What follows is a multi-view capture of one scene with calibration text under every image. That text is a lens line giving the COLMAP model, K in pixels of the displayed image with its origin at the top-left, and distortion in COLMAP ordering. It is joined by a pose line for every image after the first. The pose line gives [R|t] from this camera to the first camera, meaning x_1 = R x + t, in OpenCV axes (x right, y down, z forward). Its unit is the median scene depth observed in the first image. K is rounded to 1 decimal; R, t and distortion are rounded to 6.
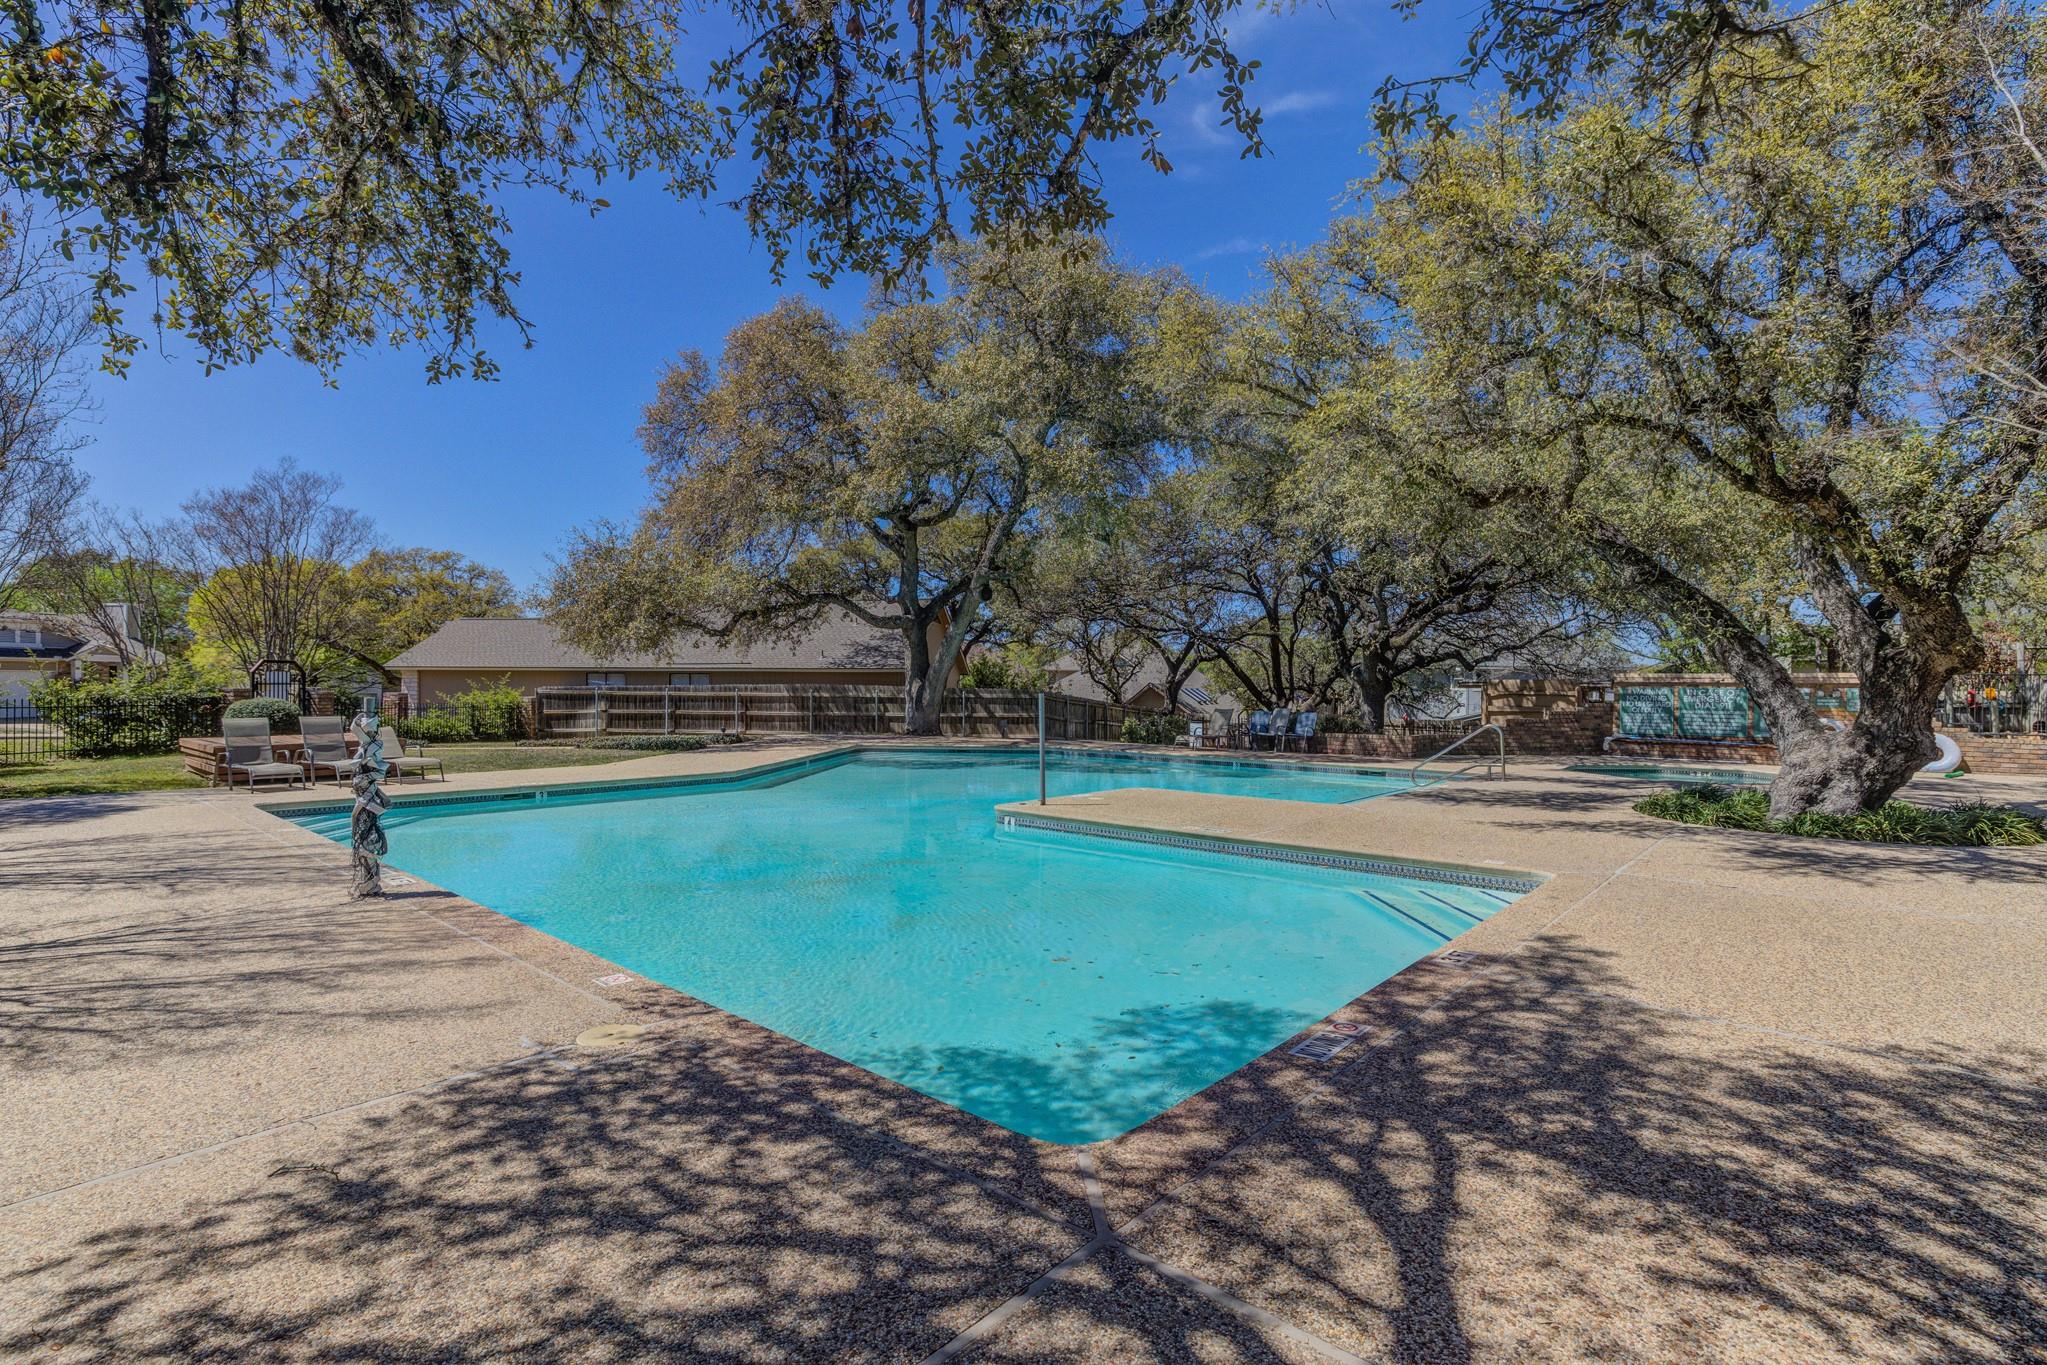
lens RADIAL K [[983.3, 0, 1023.5], [0, 983.3, 682.5], [0, 0, 1]] dist [0.001772, 0.000440]
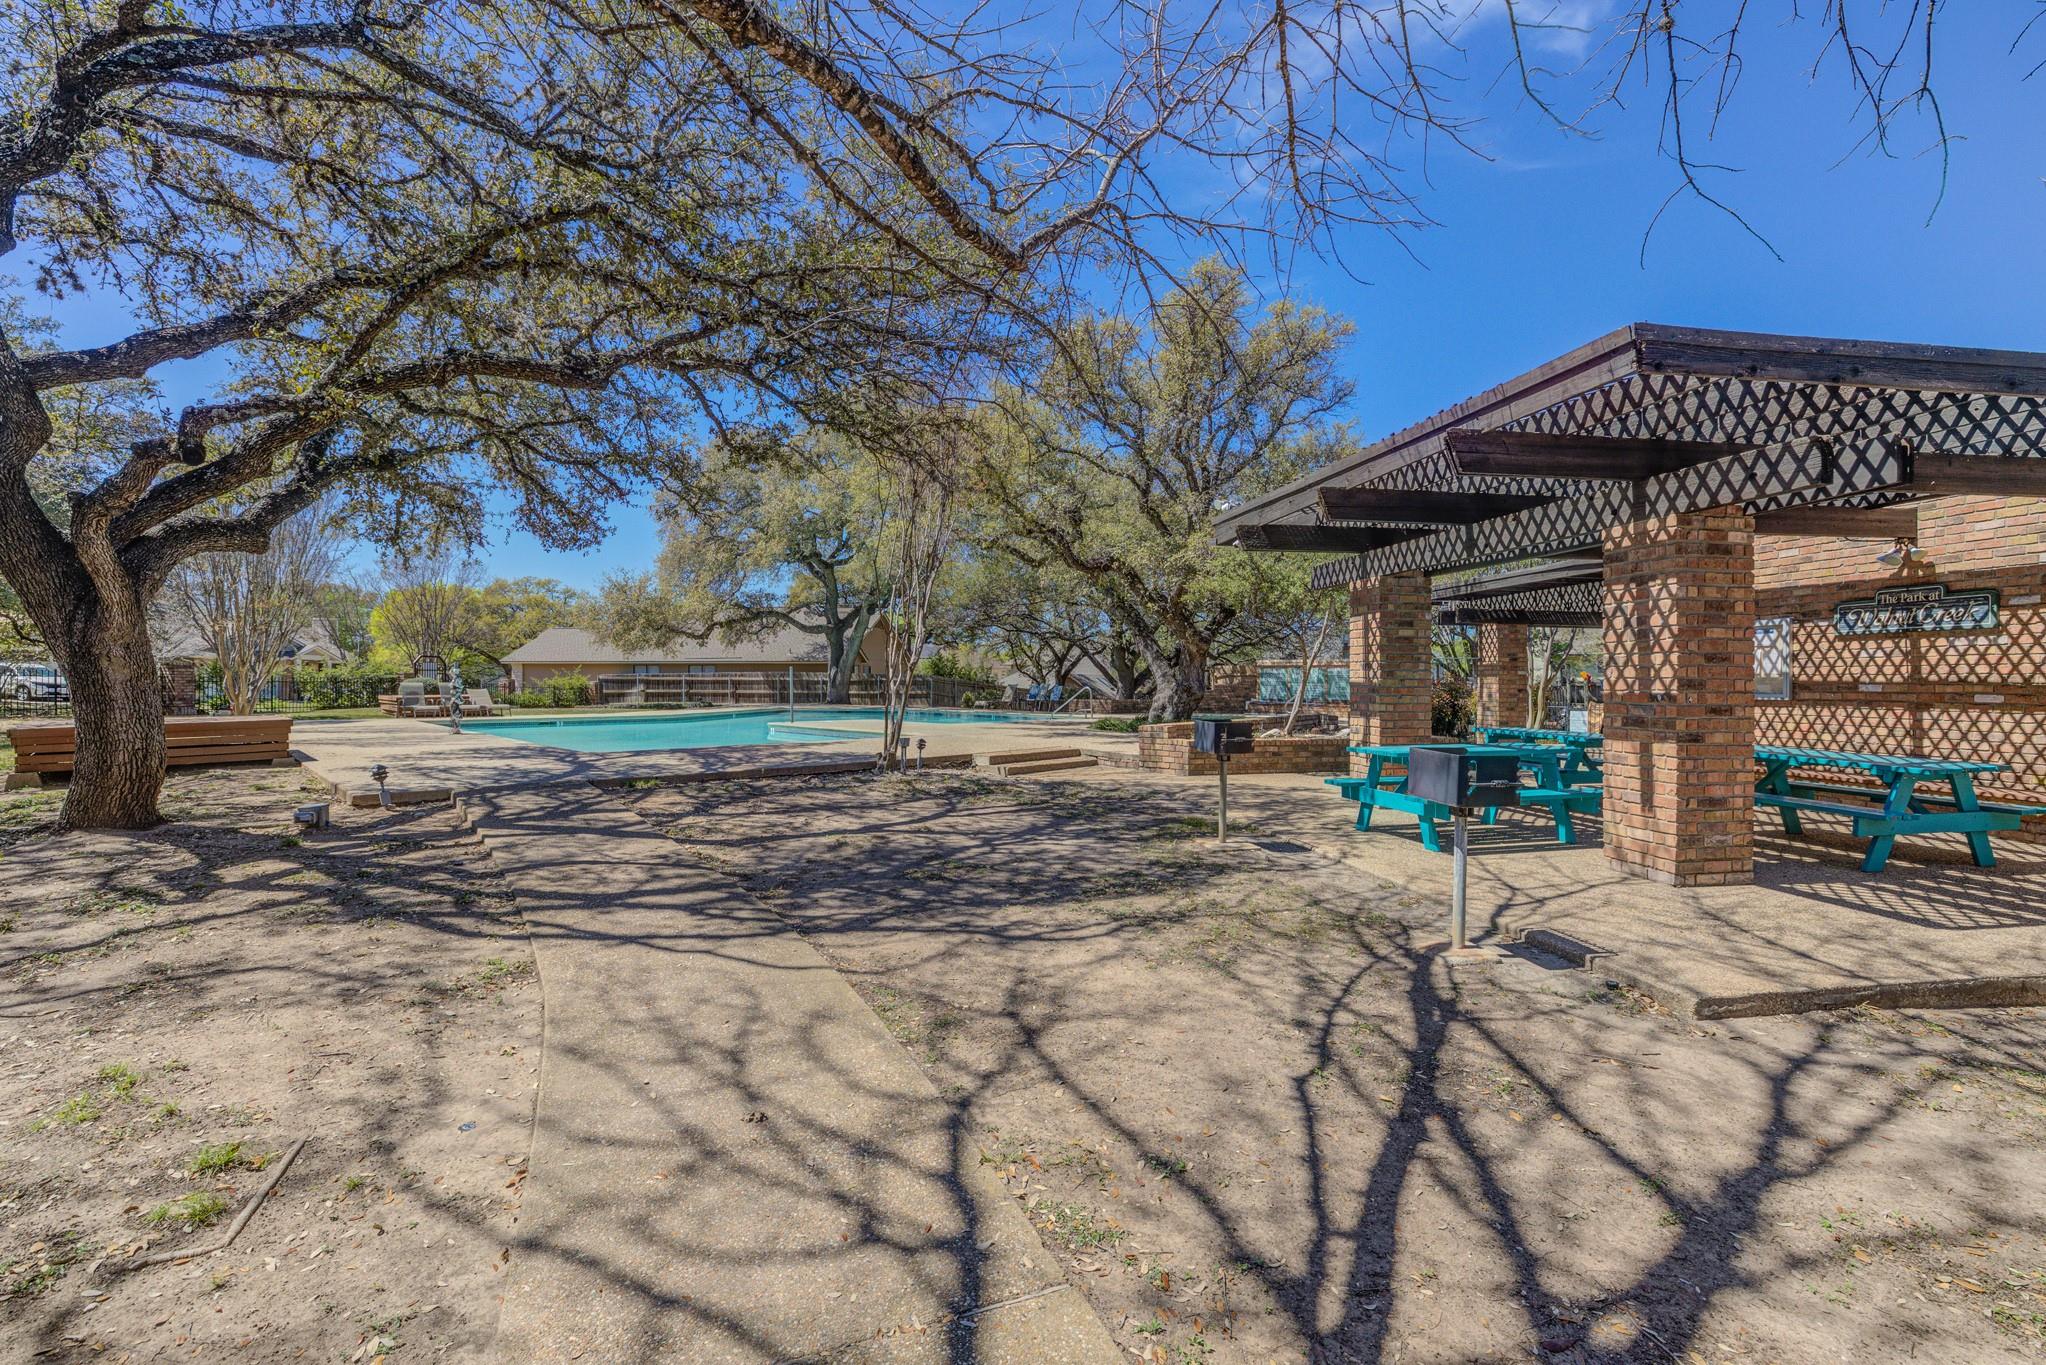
lens RADIAL K [[896.4, 0, 1023.0], [0, 896.4, 682.5], [0, 0, 1]] dist [-0.000844, -0.000113]
pose [[0.997733, -0.001683, -0.067281, 0.233501], [0.001735, 0.999998, 0.000709, 0.017282], [0.067280, -0.000824, 0.997734, -0.299405]]
